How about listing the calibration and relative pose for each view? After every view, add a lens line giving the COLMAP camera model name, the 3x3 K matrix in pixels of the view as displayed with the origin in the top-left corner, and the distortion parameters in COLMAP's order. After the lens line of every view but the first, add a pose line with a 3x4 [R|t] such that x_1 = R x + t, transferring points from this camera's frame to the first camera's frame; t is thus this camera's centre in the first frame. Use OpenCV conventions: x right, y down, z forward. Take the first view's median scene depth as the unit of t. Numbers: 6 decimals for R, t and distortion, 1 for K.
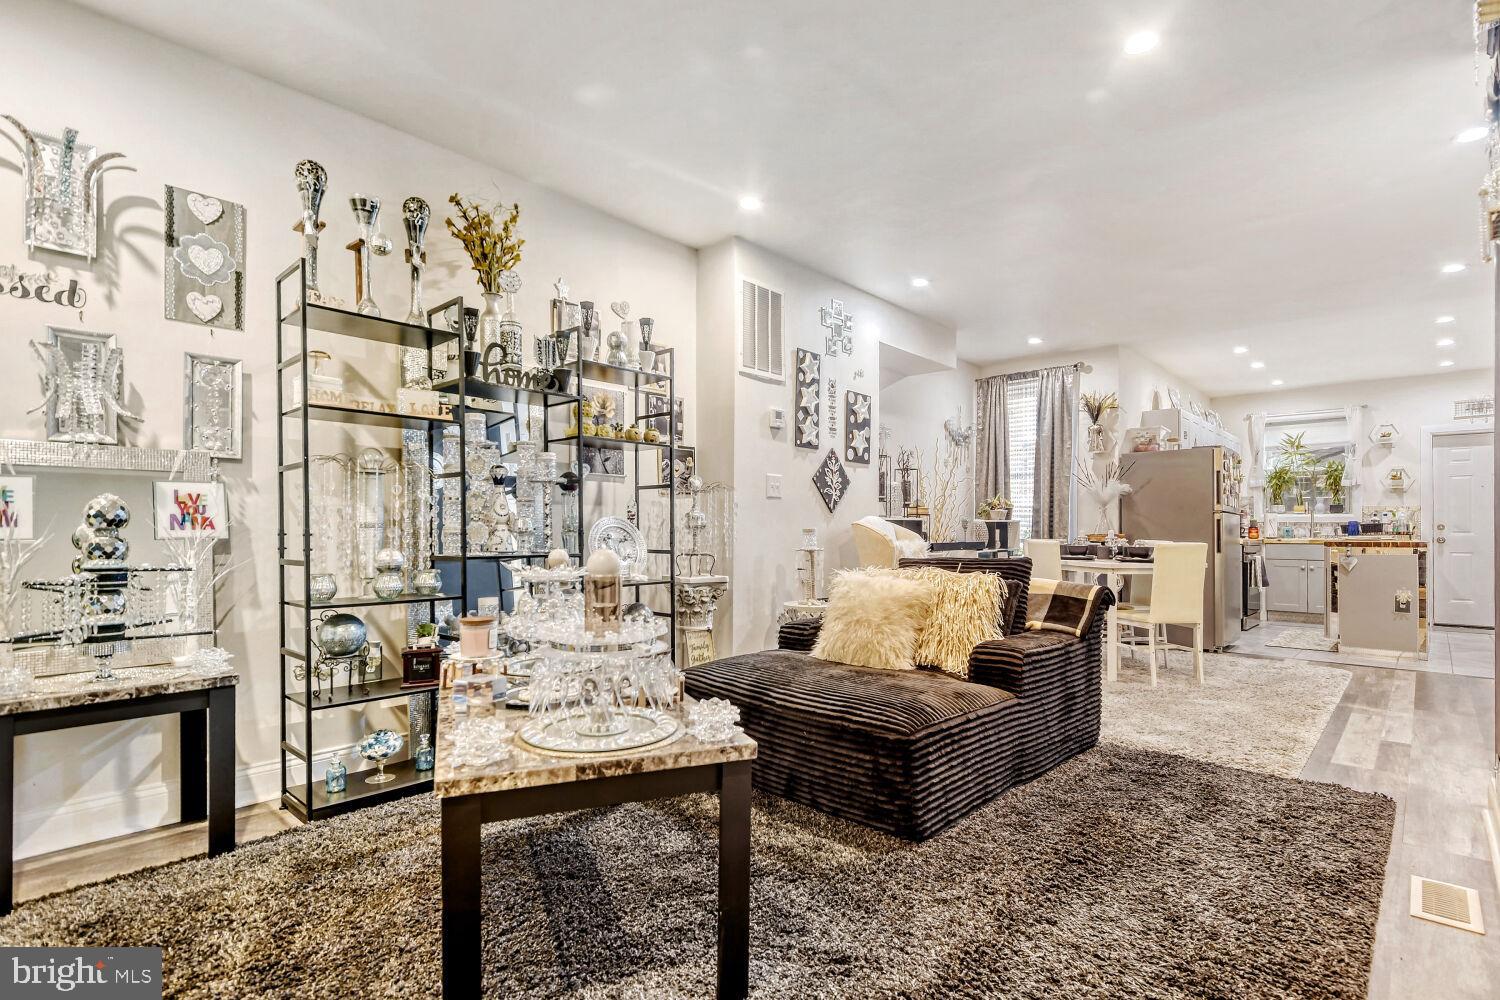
lens RADIAL K [[708.3, 0, 749.1], [0, 708.3, 531.1], [0, 0, 1]] dist [-0.001196, -0.009037]
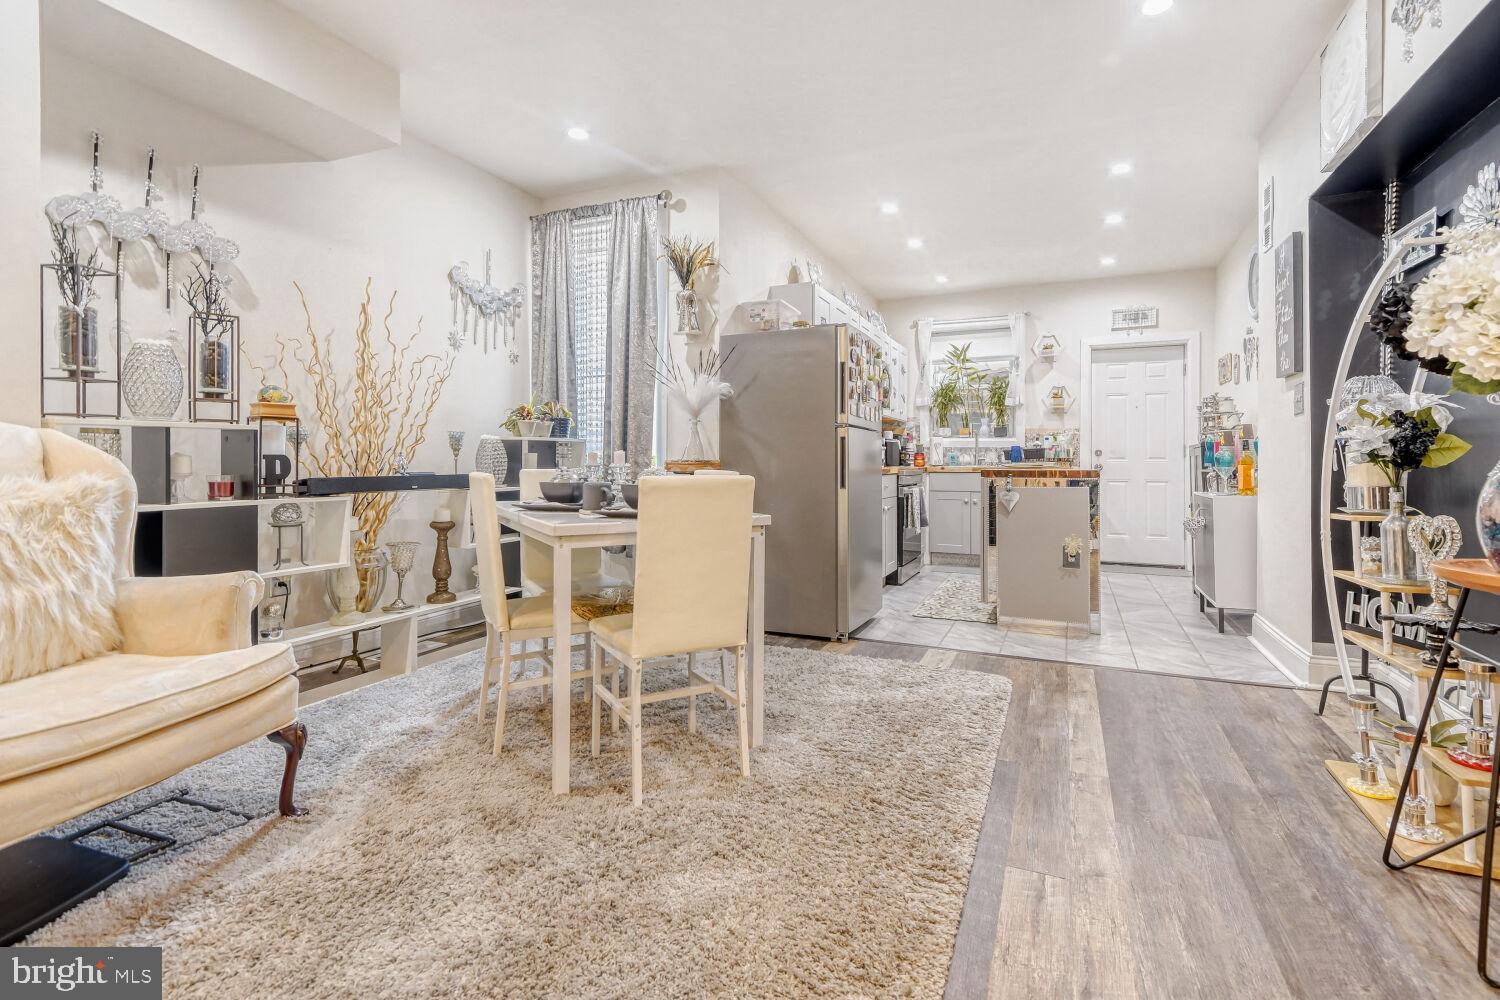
lens RADIAL K [[705.2, 0, 753.3], [0, 705.2, 464.9], [0, 0, 1]] dist [-0.000293, -0.000327]
pose [[0.939299, -0.001635, 0.343096, 0.317044], [-0.000959, 0.999972, 0.007391, 0.003526], [-0.343098, -0.007271, 0.939271, 0.365957]]
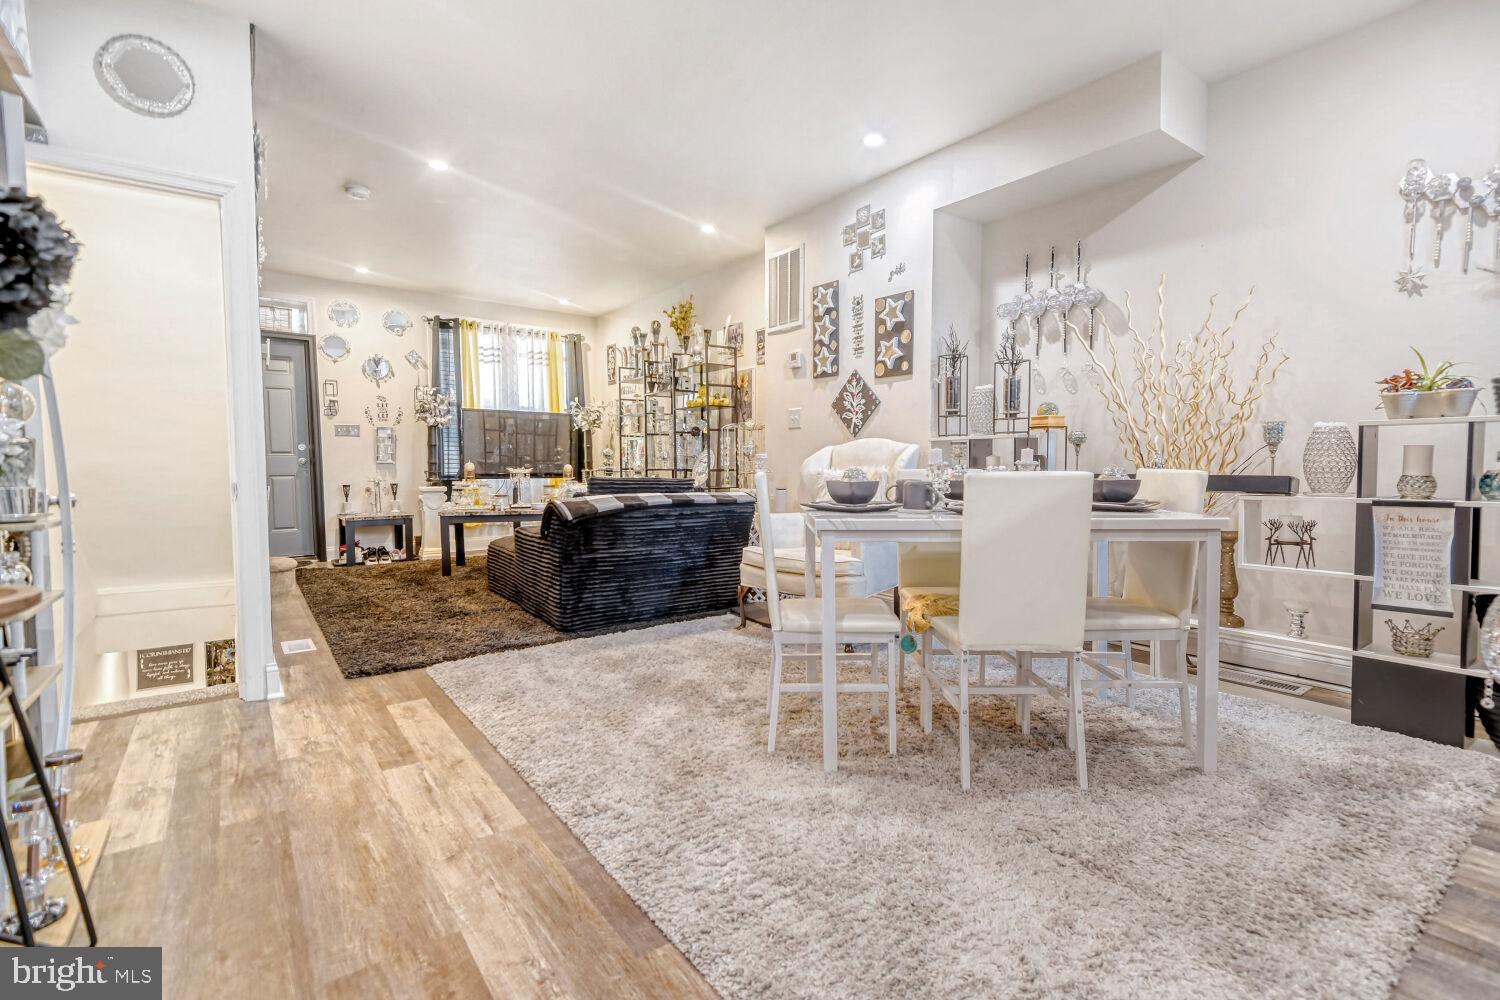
lens RADIAL K [[668.3, 0, 750.0], [0, 668.3, 500.0], [0, 0, 1]] dist [-0.000472, -0.000174]
pose [[-0.144979, 0.054095, -0.987955, 0.727075], [0.004894, 0.998531, 0.053956, 0.006366], [0.989423, 0.002987, -0.145031, 0.693383]]
